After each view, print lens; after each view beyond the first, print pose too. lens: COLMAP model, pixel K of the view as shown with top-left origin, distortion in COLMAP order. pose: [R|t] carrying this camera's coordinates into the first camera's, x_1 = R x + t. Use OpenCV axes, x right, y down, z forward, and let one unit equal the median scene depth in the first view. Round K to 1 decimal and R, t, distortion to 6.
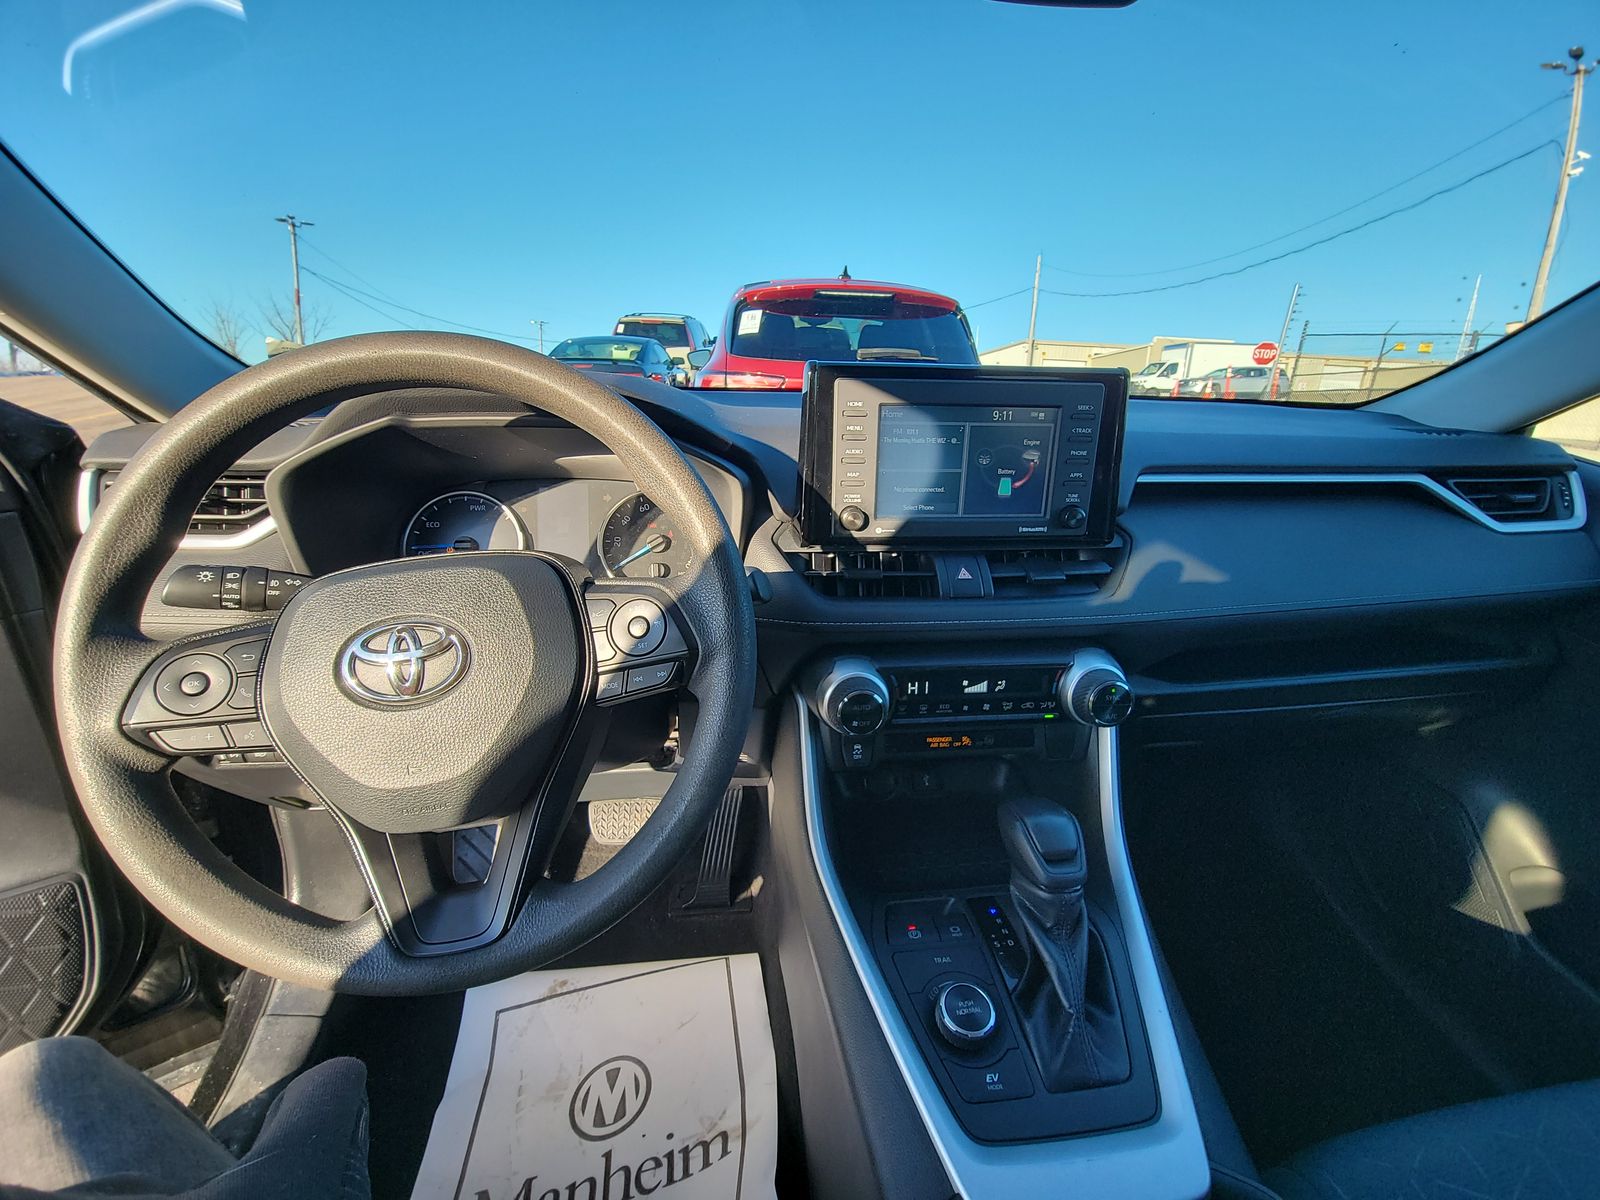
lens RADIAL K [[648.8, 0, 805.2], [0, 648.8, 605.0], [0, 0, 1]] dist [-0.010288, -0.003877]
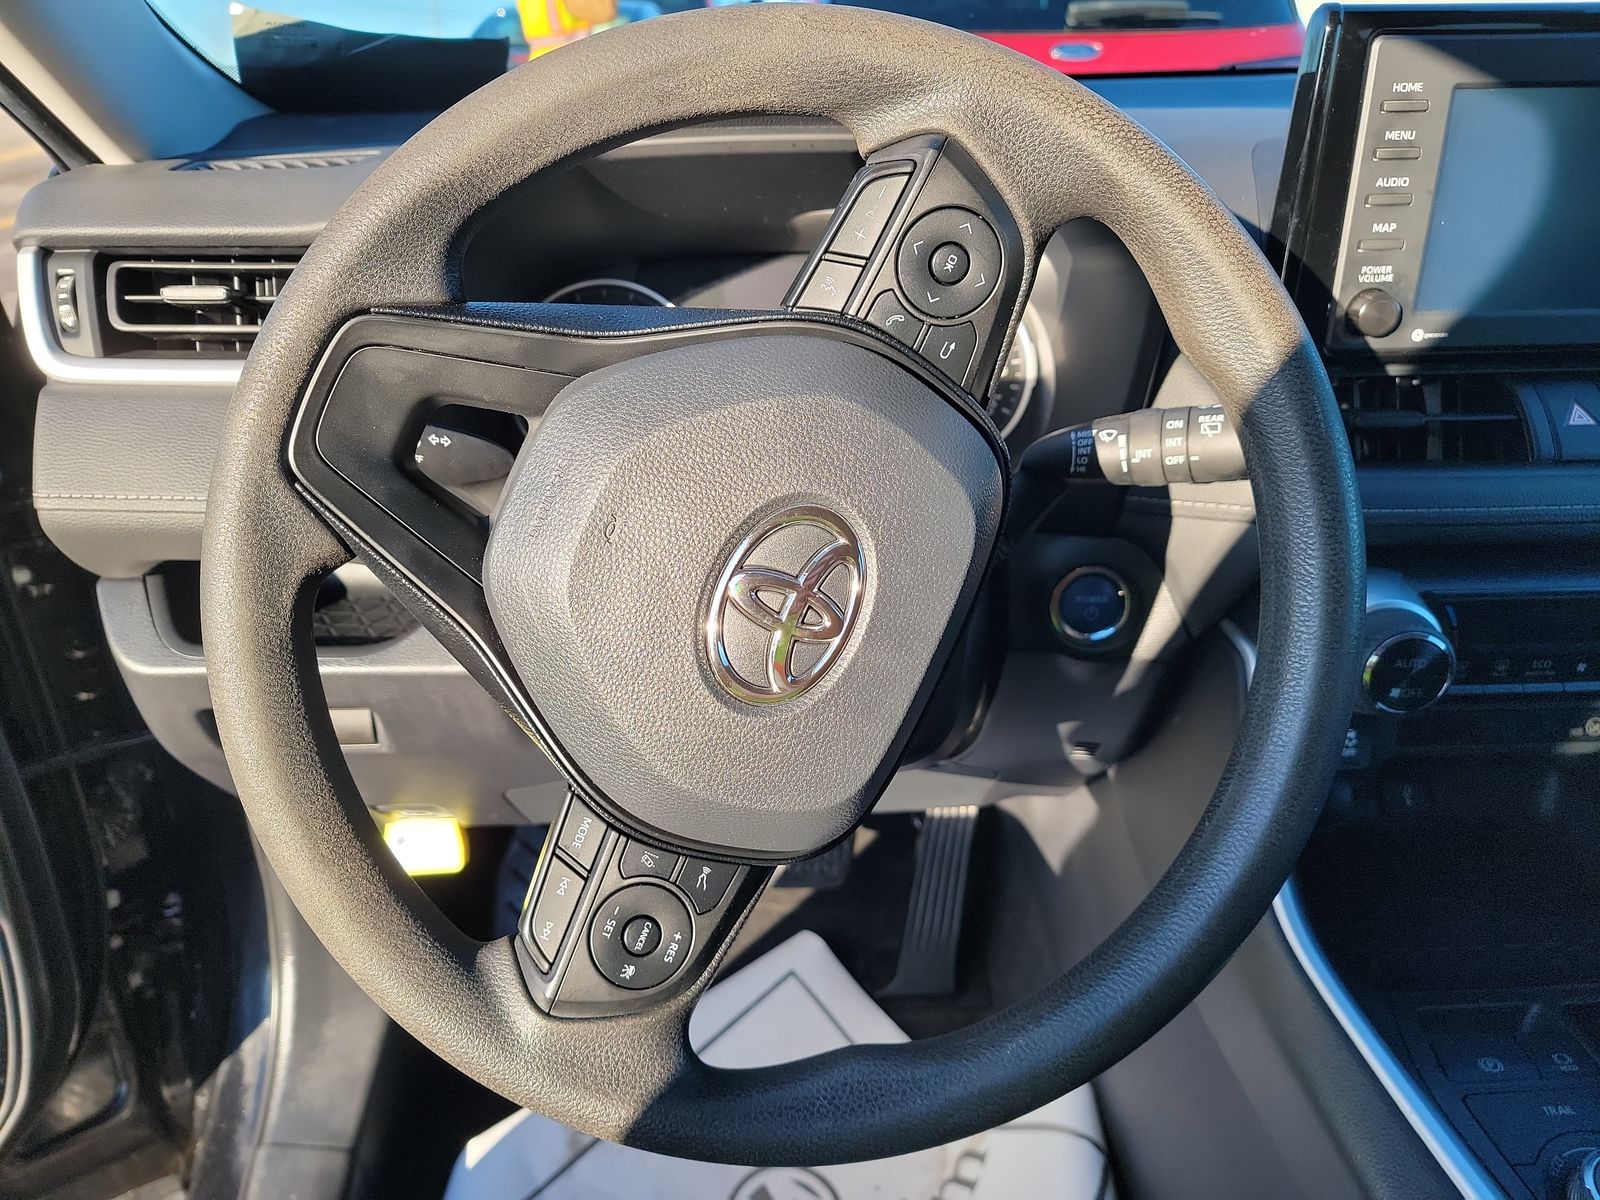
lens RADIAL K [[1151.5, 0, 799.7], [0, 1151.5, 607.7], [0, 0, 1]] dist [0.033012, -0.008766]
pose [[0.995481, 0.005466, -0.094806, -0.302820], [0.005295, 0.993595, 0.112874, -0.003422], [0.094816, -0.112866, 0.989076, -0.018123]]
